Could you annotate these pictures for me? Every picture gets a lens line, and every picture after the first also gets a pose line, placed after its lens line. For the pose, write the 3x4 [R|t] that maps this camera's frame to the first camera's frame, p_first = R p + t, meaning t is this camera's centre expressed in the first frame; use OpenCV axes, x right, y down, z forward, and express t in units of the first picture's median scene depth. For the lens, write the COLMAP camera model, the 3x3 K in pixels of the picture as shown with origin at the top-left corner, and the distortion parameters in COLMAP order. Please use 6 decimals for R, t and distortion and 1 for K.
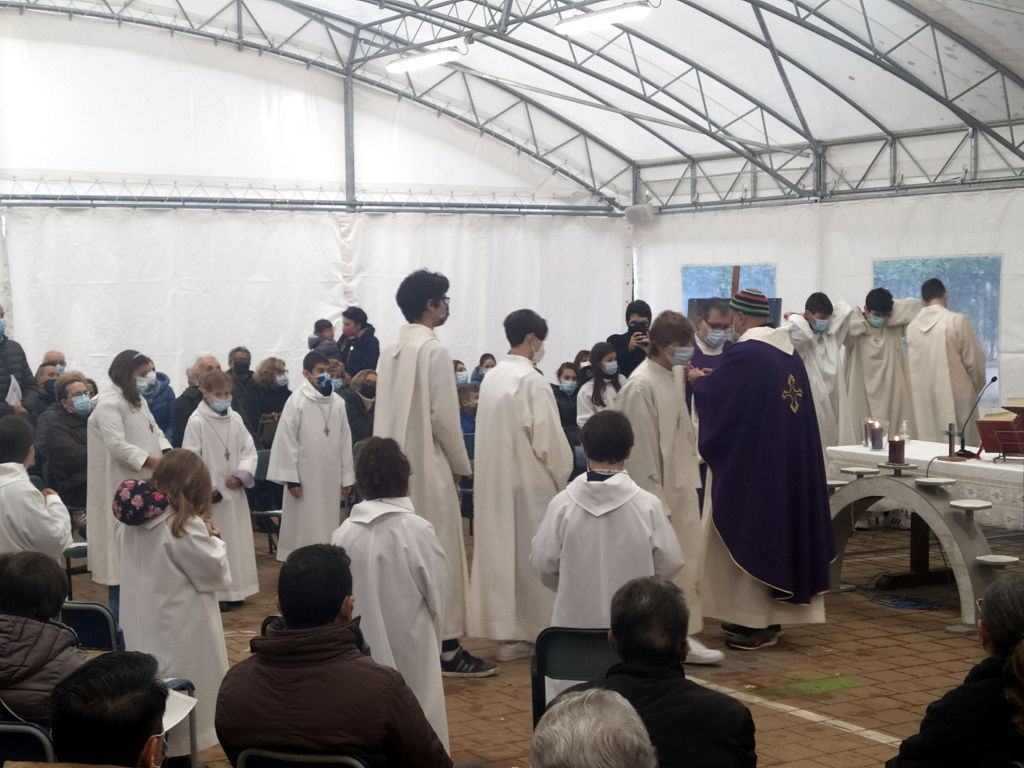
lens RADIAL K [[1873.3, 0, 513.9], [0, 1873.3, 386.5], [0, 0, 1]] dist [0.216859, -0.982580]
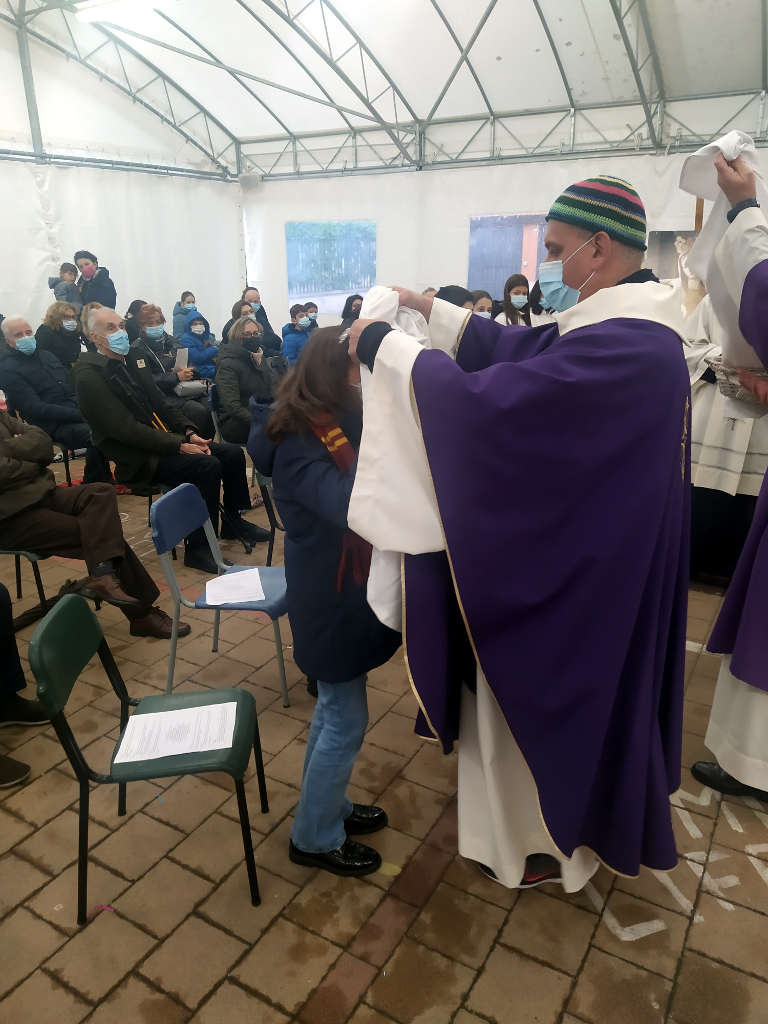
lens RADIAL K [[761.3, 0, 382.2], [0, 761.3, 521.4], [0, 0, 1]] dist [0.076596, -0.112247]
pose [[0.875983, -0.162450, 0.454163, -0.161592], [0.027876, 0.957055, 0.288562, -0.015130], [-0.481536, -0.240116, 0.842893, 0.478826]]
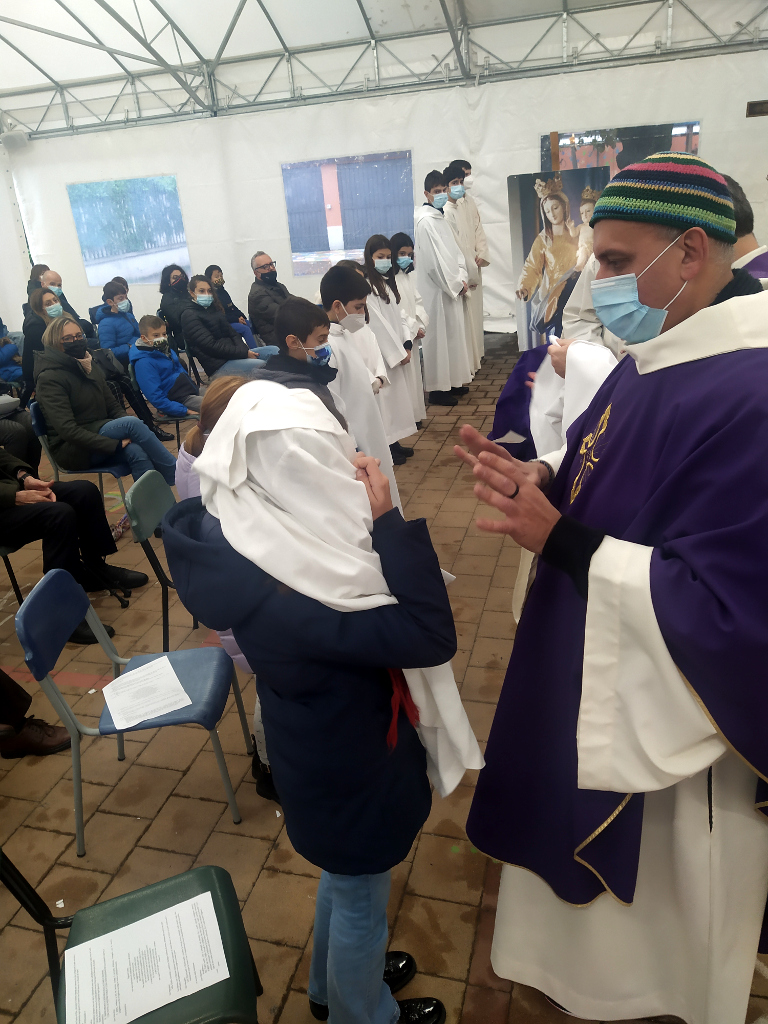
lens RADIAL K [[772.1, 0, 383.8], [0, 772.1, 512.2], [0, 0, 1]] dist [0.032755, -0.050088]
pose [[0.720279, -0.322542, 0.614137, -0.157889], [0.113502, 0.928194, 0.354364, -0.024398], [-0.684336, -0.185535, 0.705168, 0.517511]]
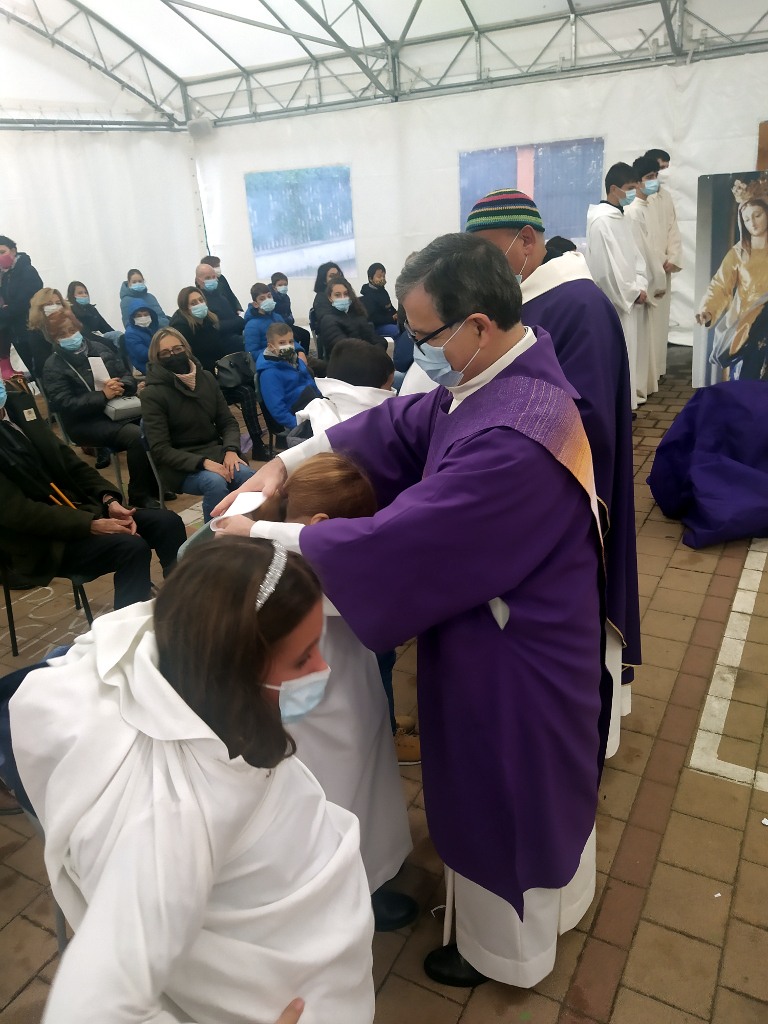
lens RADIAL K [[784.9, 0, 387.5], [0, 784.9, 526.6], [0, 0, 1]] dist [-0.003393, -0.007269]
pose [[0.862088, -0.259553, 0.435243, -0.124878], [0.097326, 0.927689, 0.360445, -0.028832], [-0.497325, -0.268375, 0.825011, 0.531933]]
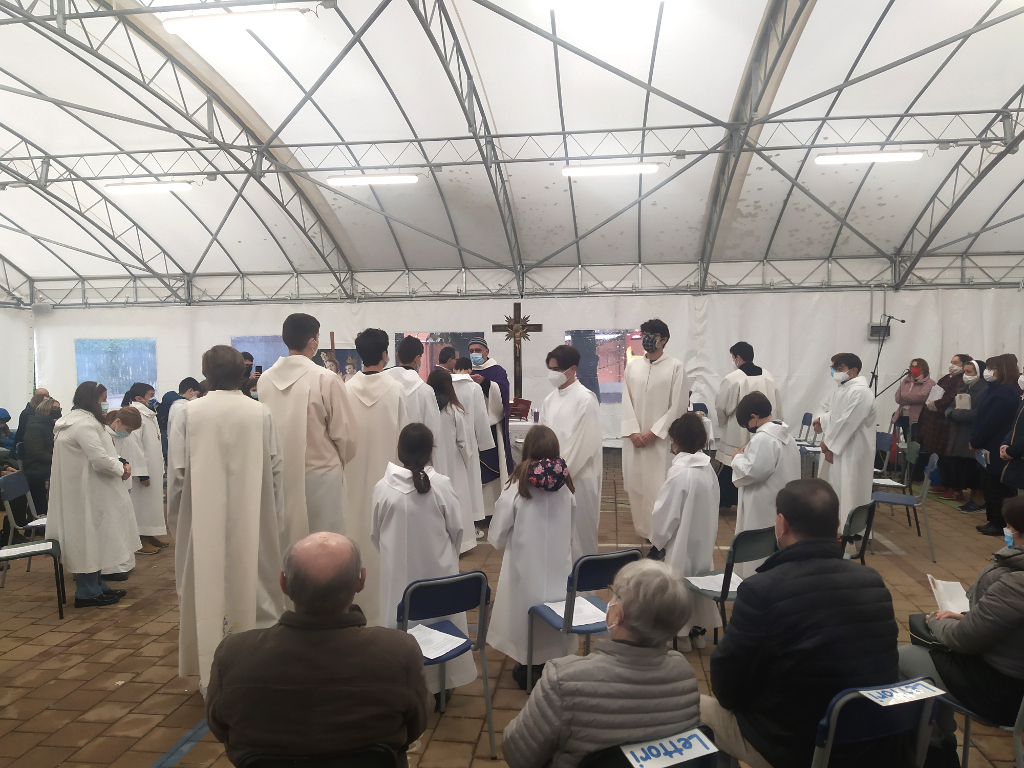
lens RADIAL K [[763.2, 0, 511.5], [0, 763.2, 387.8], [0, 0, 1]] dist [0.129443, -0.186268]
pose [[0.620811, -0.033350, 0.783251, -0.251619], [0.049740, 0.998757, 0.003102, -0.001735], [-0.782381, 0.037033, 0.621698, 0.267451]]
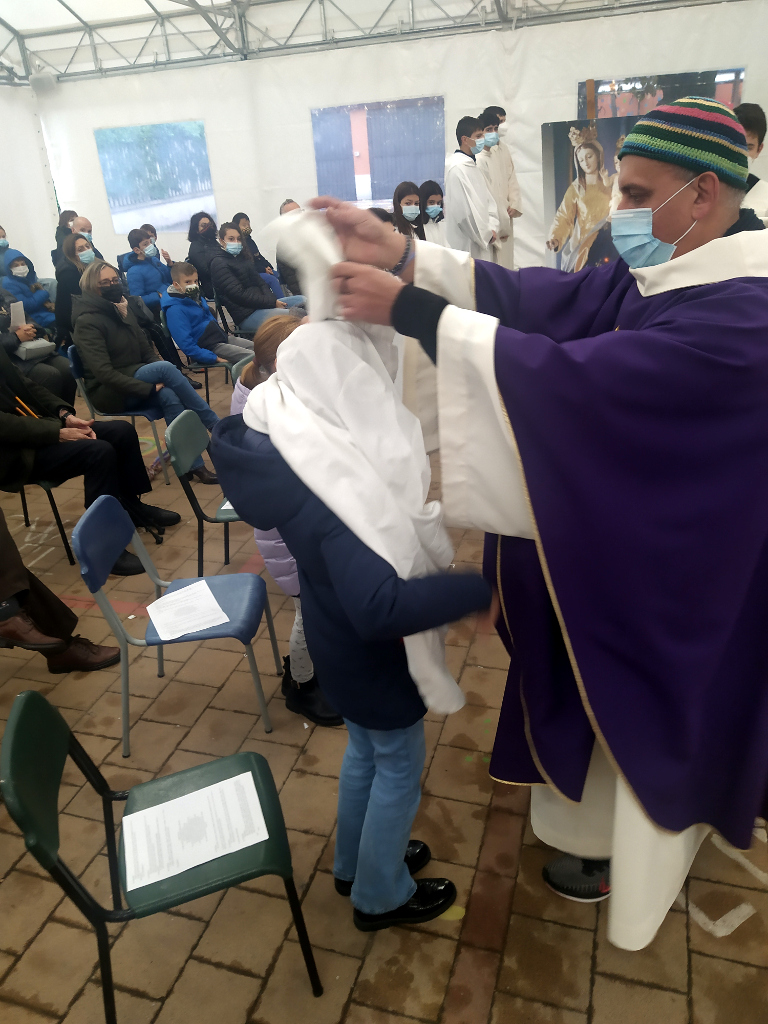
lens RADIAL K [[794.4, 0, 383.5], [0, 794.4, 511.0], [0, 0, 1]] dist [0.004098, -0.006368]
pose [[0.744986, -0.333808, 0.577554, -0.167474], [0.104106, 0.913364, 0.393609, -0.024374], [-0.658907, -0.233106, 0.715194, 0.508072]]
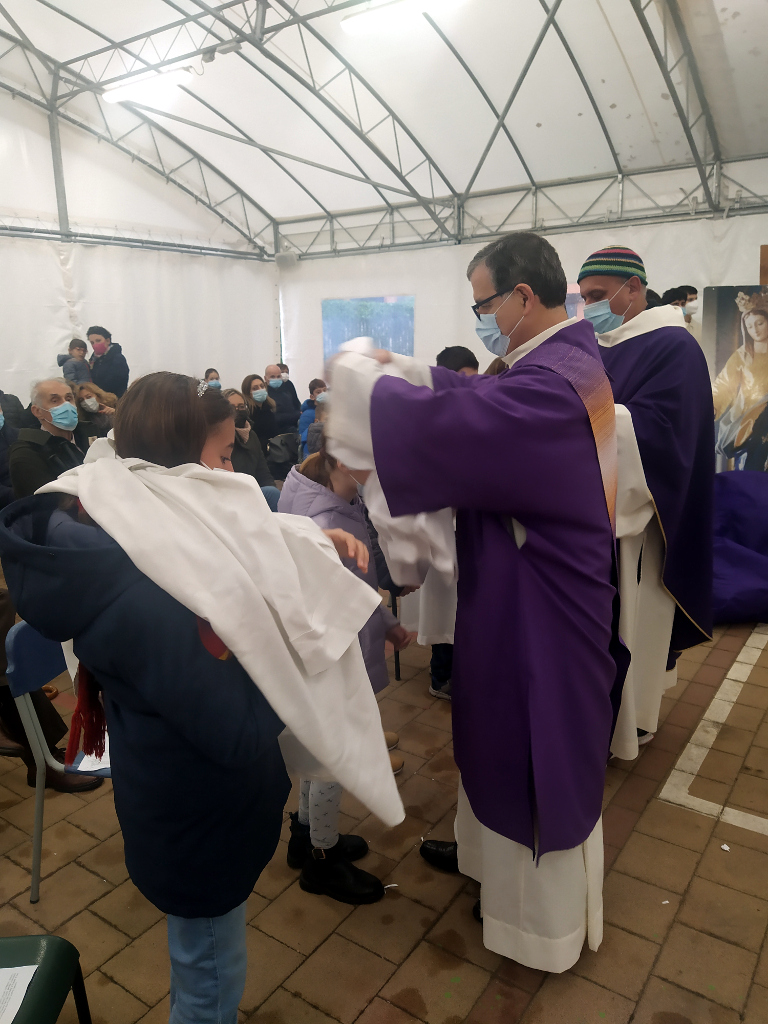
lens RADIAL K [[767.2, 0, 382.9], [0, 767.2, 508.6], [0, 0, 1]] dist [0.139153, -0.222550]
pose [[0.909799, -0.103240, 0.402004, -0.125774], [0.036324, 0.984659, 0.170667, -0.010351], [-0.413457, -0.140670, 0.899592, 0.508453]]
